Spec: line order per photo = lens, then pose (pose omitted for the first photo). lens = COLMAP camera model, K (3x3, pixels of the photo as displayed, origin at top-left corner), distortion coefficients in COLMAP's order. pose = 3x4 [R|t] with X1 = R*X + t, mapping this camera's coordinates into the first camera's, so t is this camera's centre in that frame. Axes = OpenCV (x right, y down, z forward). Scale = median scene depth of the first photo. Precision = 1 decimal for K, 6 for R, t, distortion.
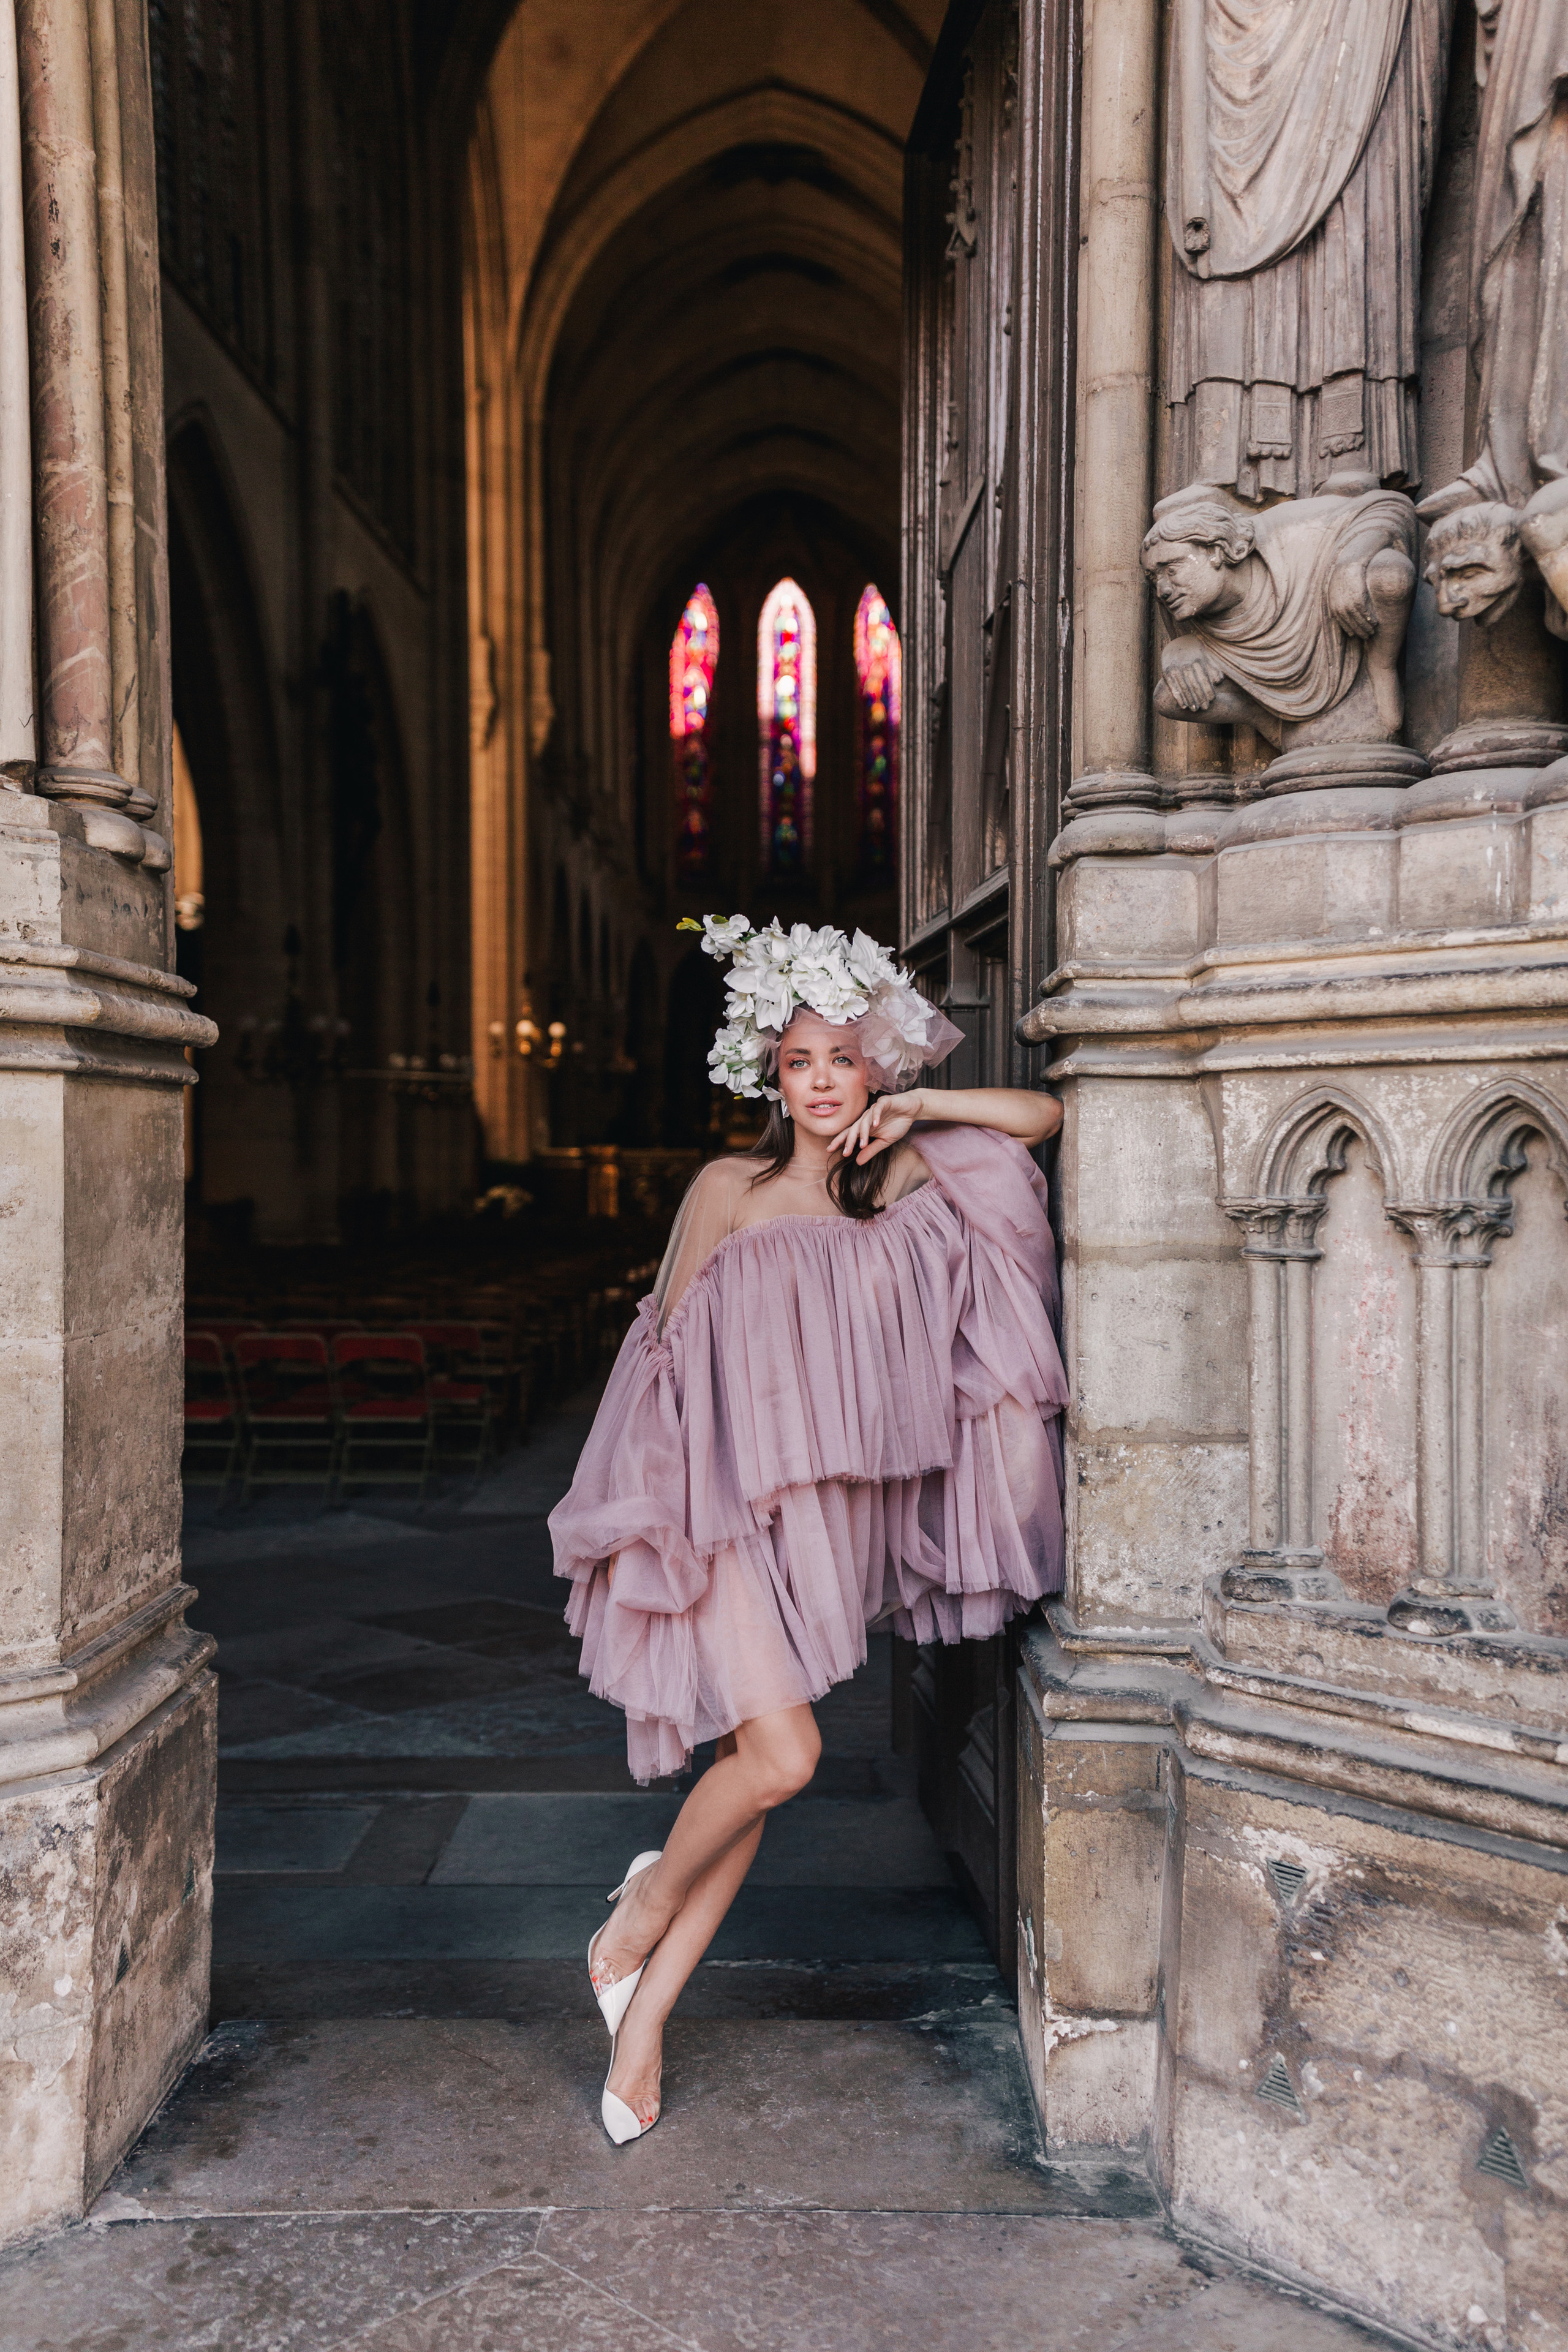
lens RADIAL K [[2205.6, 0, 775.9], [0, 2205.6, 1179.3], [0, 0, 1]] dist [0.160197, 0.015410]
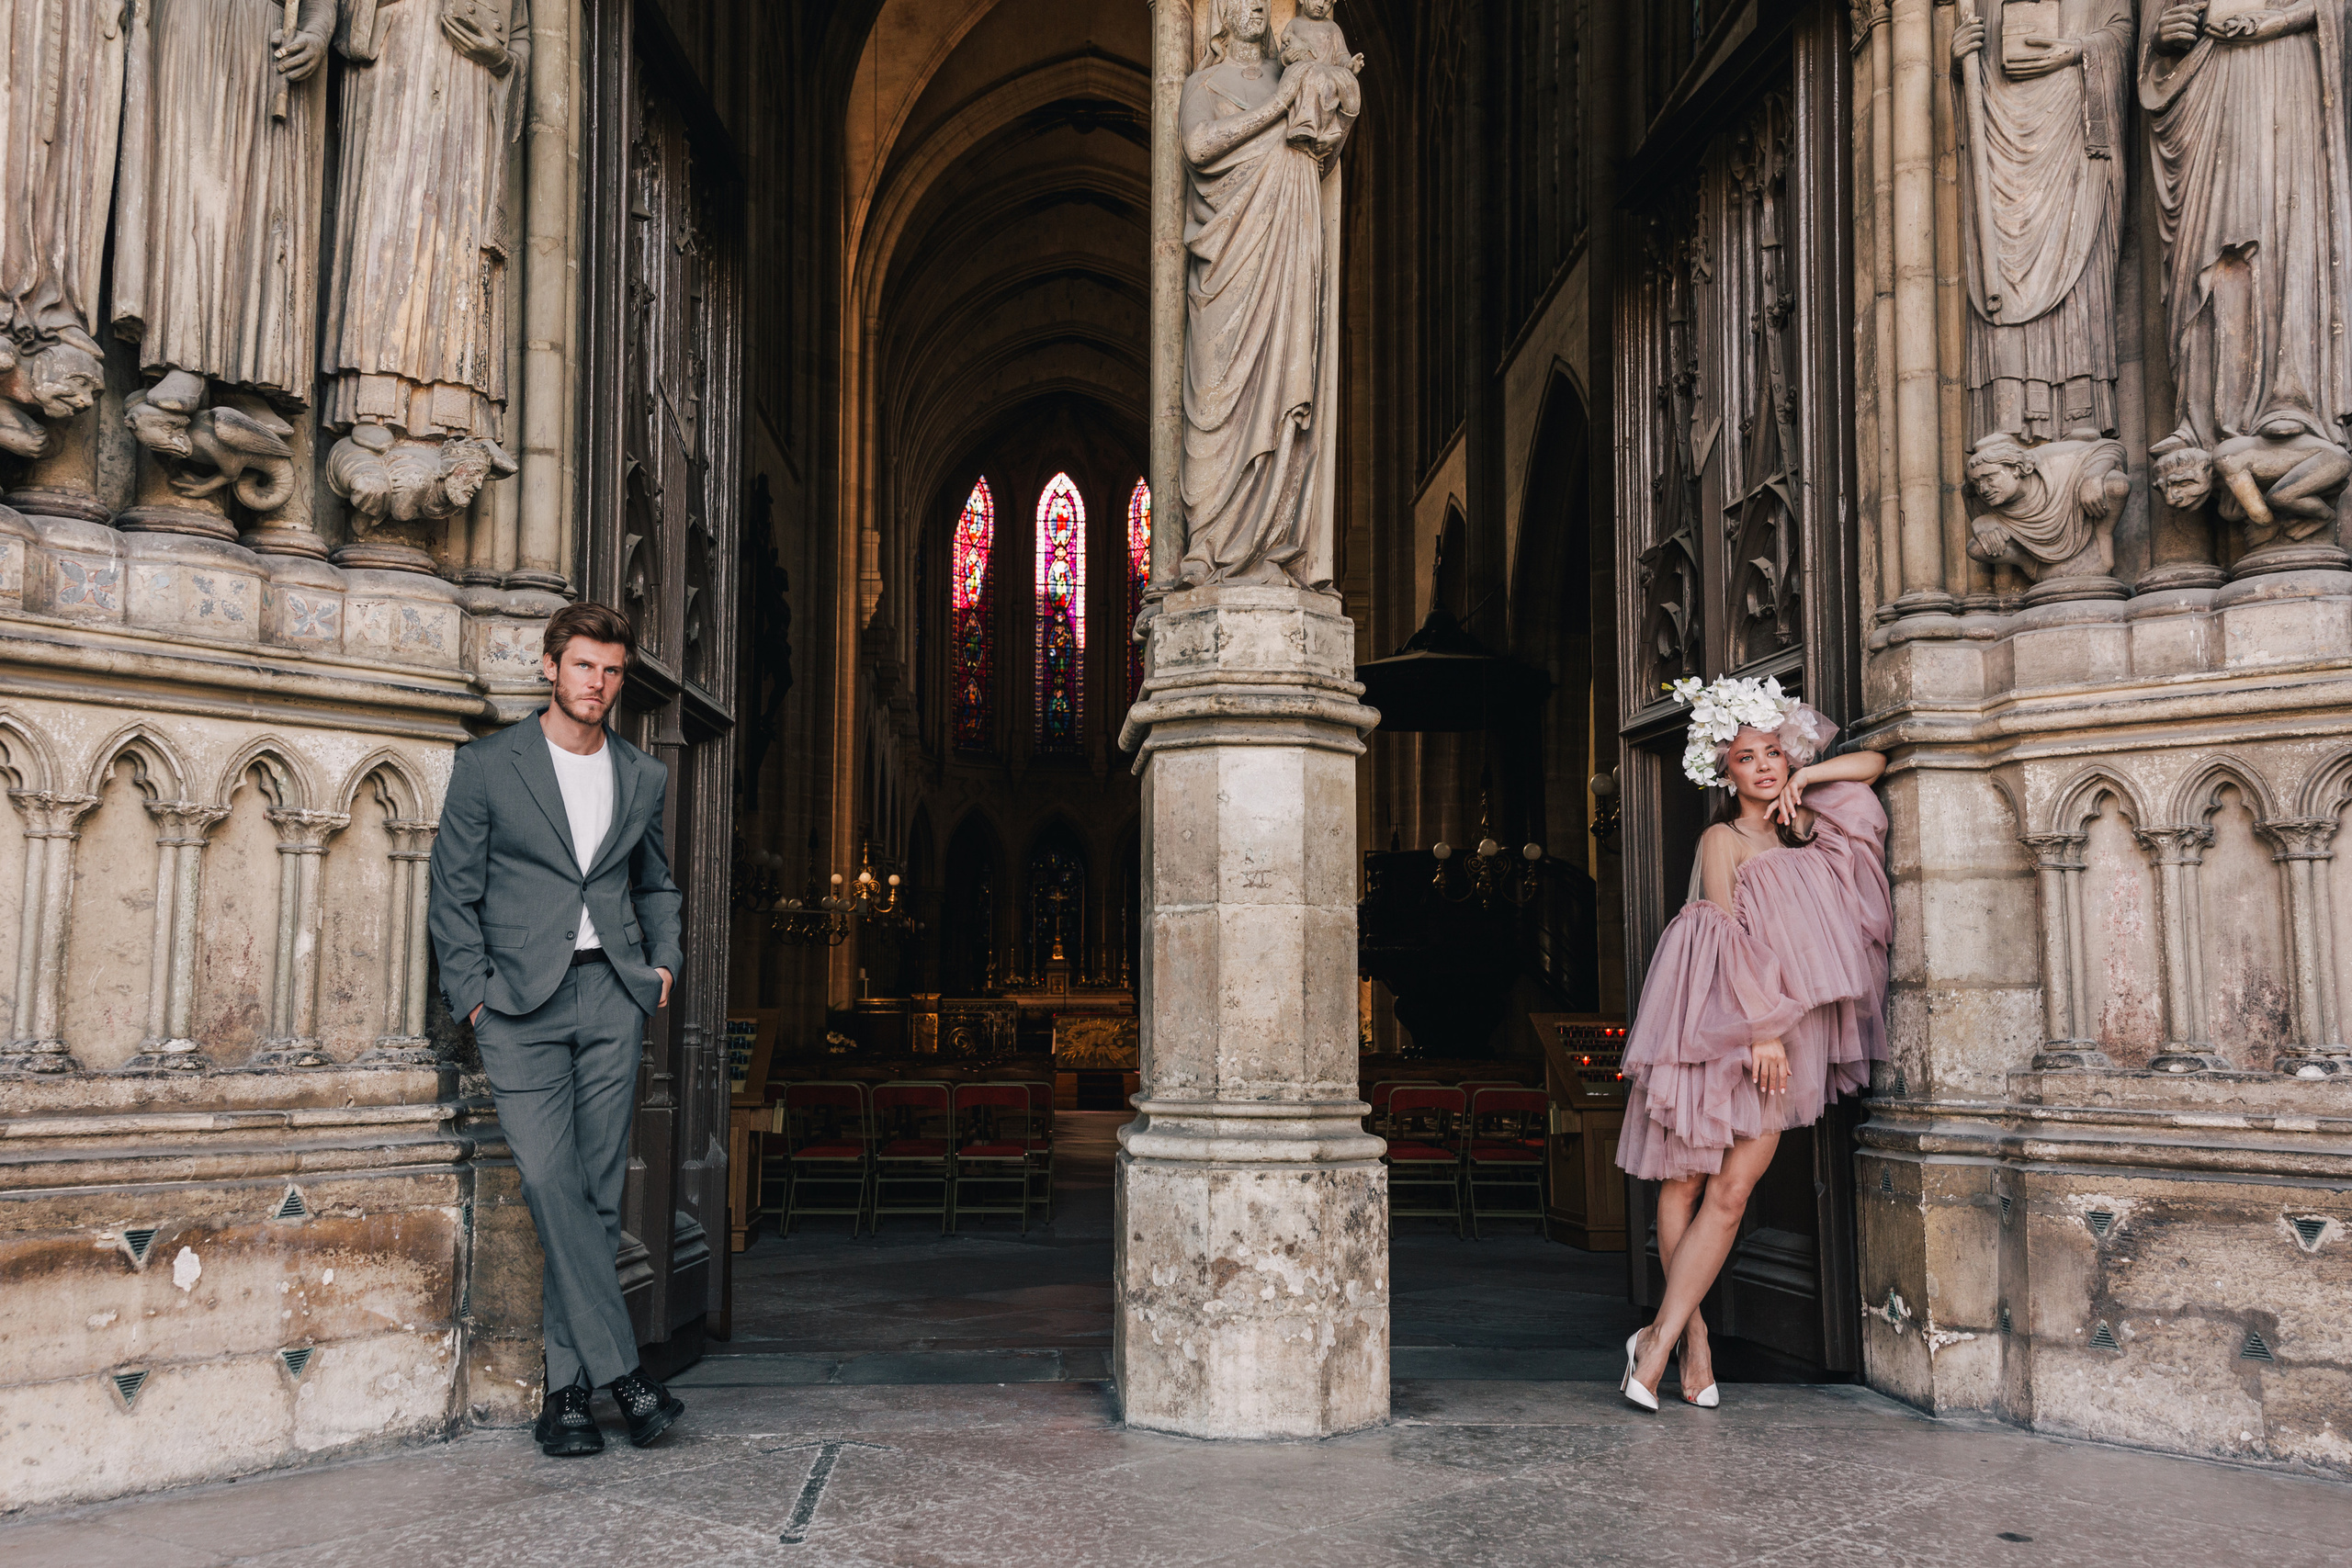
lens RADIAL K [[2216.8, 0, 1170.2], [0, 2216.8, 783.0], [0, 0, 1]] dist [0.155981, 0.040443]
pose [[0.996608, 0.009682, 0.081725, -0.566394], [0.000458, 0.992387, -0.123159, 0.174481], [-0.082295, 0.122778, 0.989016, -0.642349]]
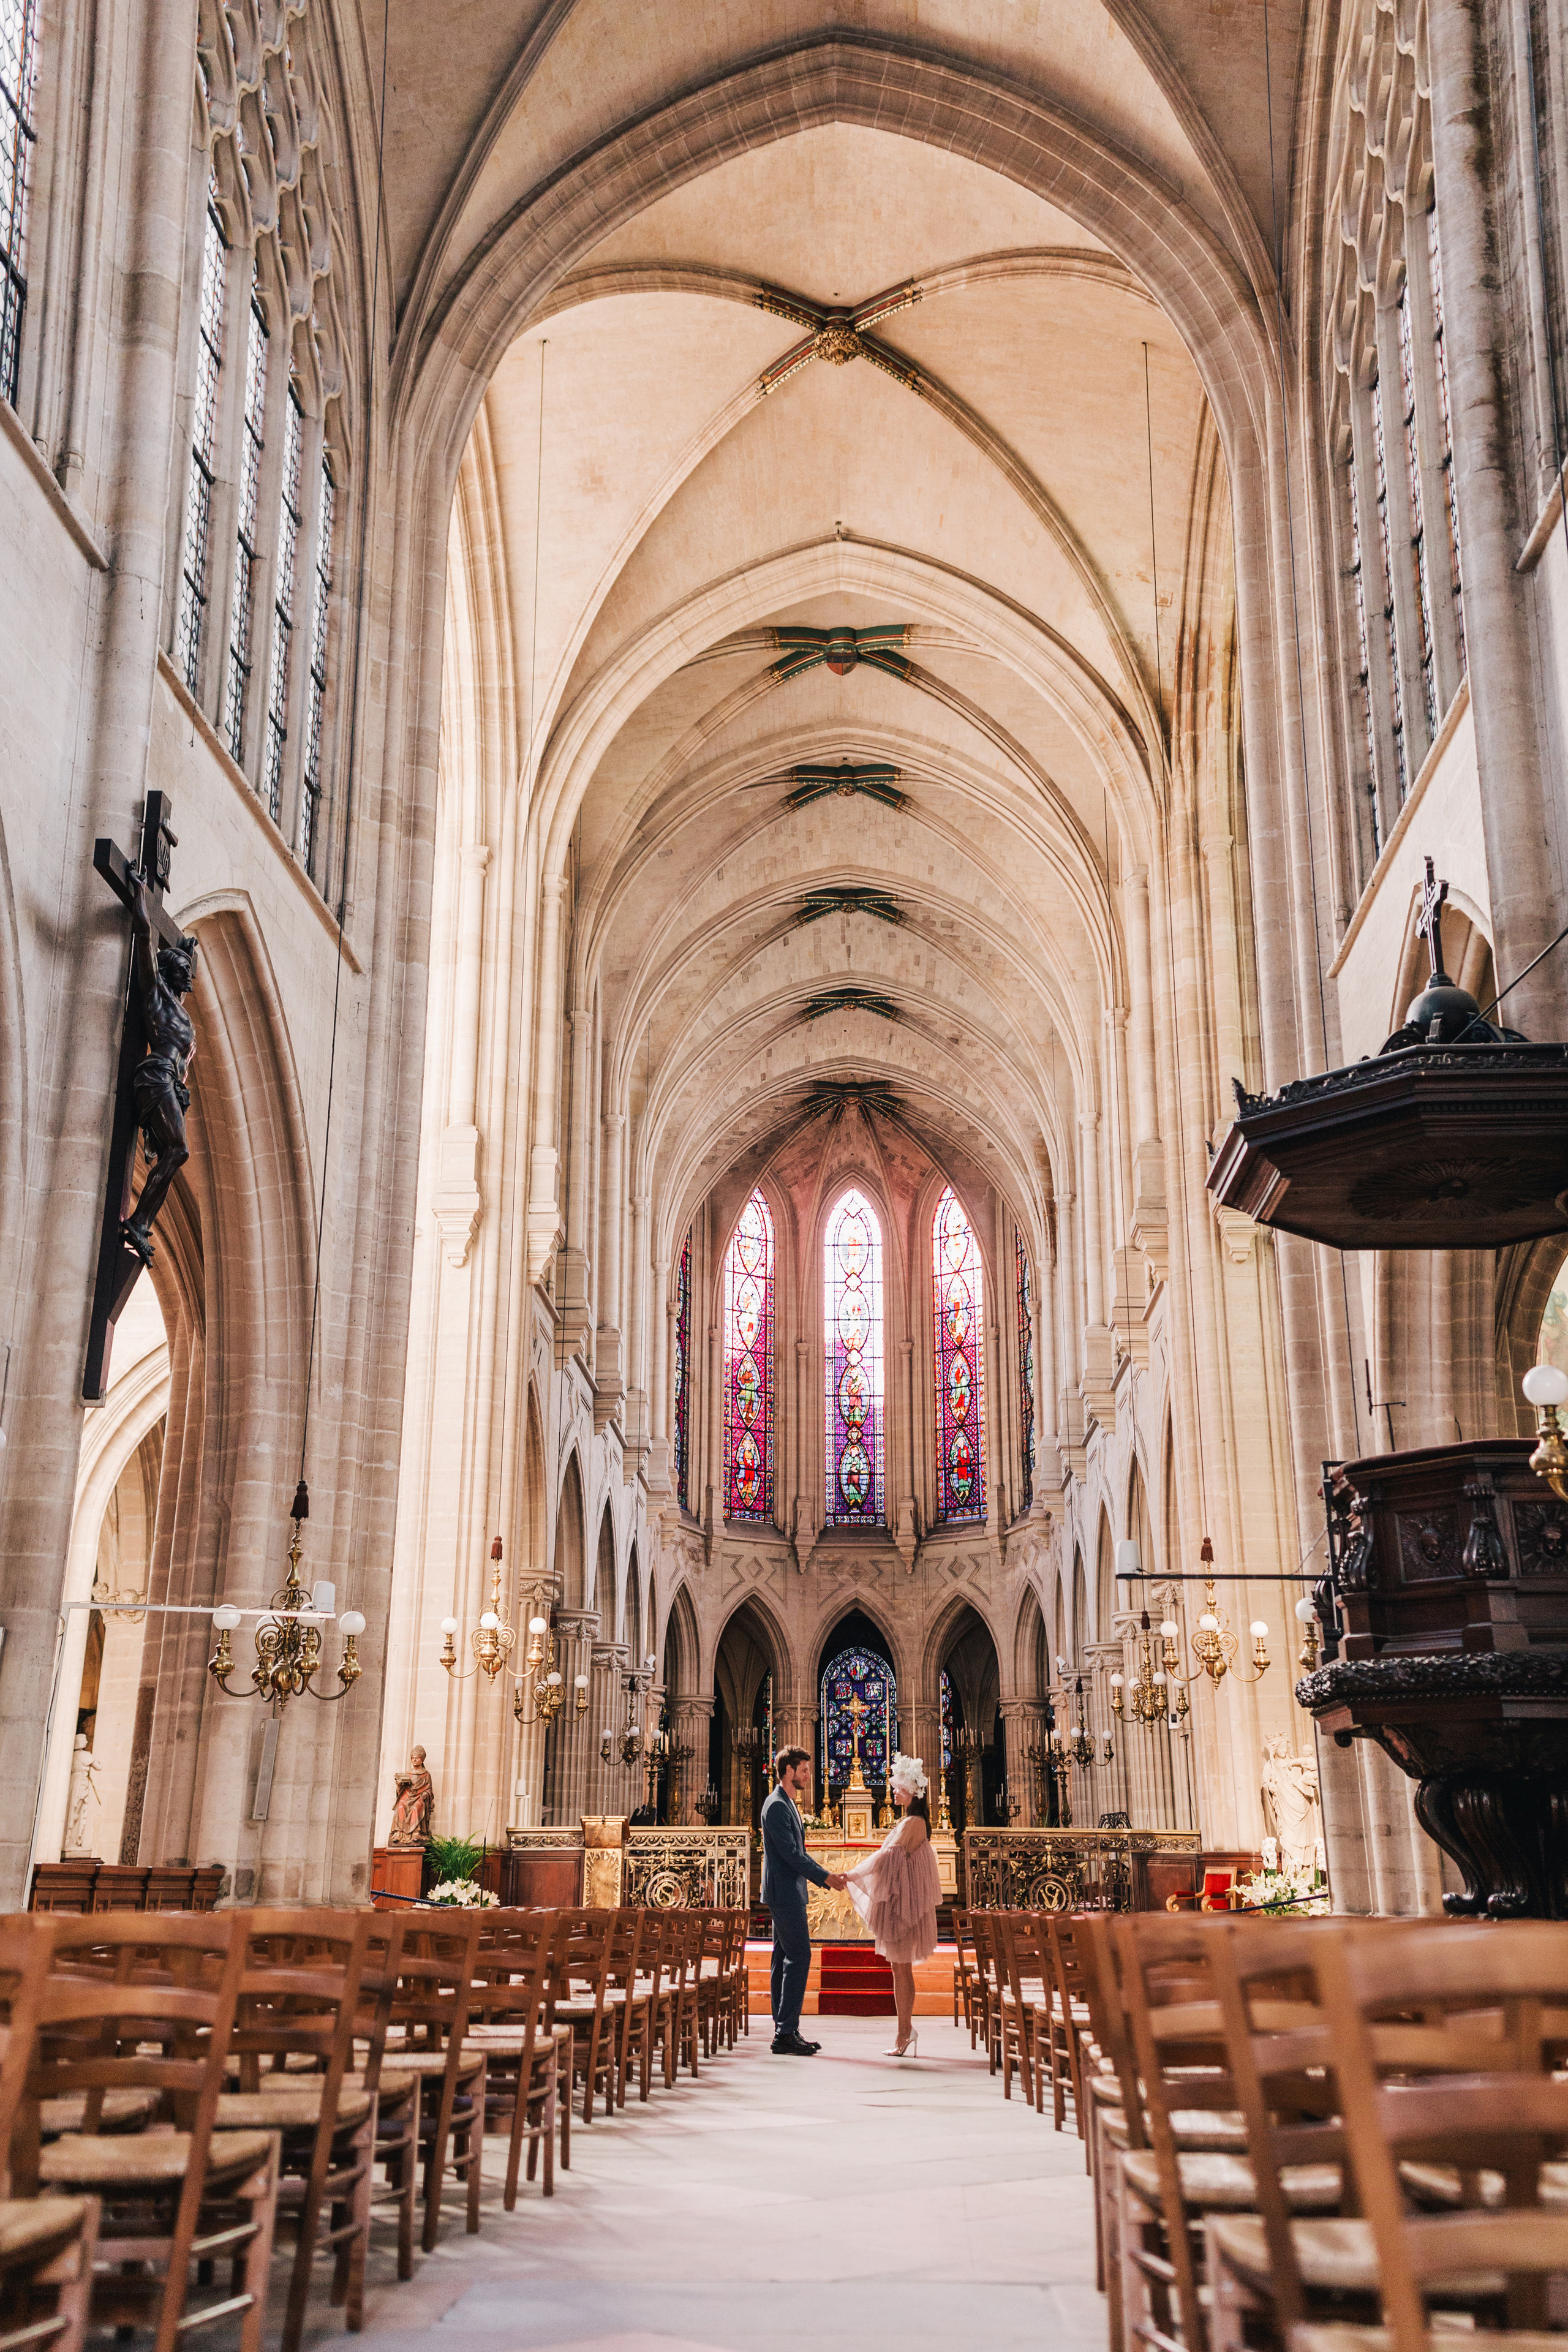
lens RADIAL K [[2199.9, 0, 780.3], [0, 2199.9, 1180.7], [0, 0, 1]] dist [0.153969, 0.047057]
pose [[0.999730, -0.007232, -0.022063, -0.088017], [-0.000165, 0.948025, -0.318196, 0.200613], [0.023217, 0.318114, 0.947768, 3.222843]]
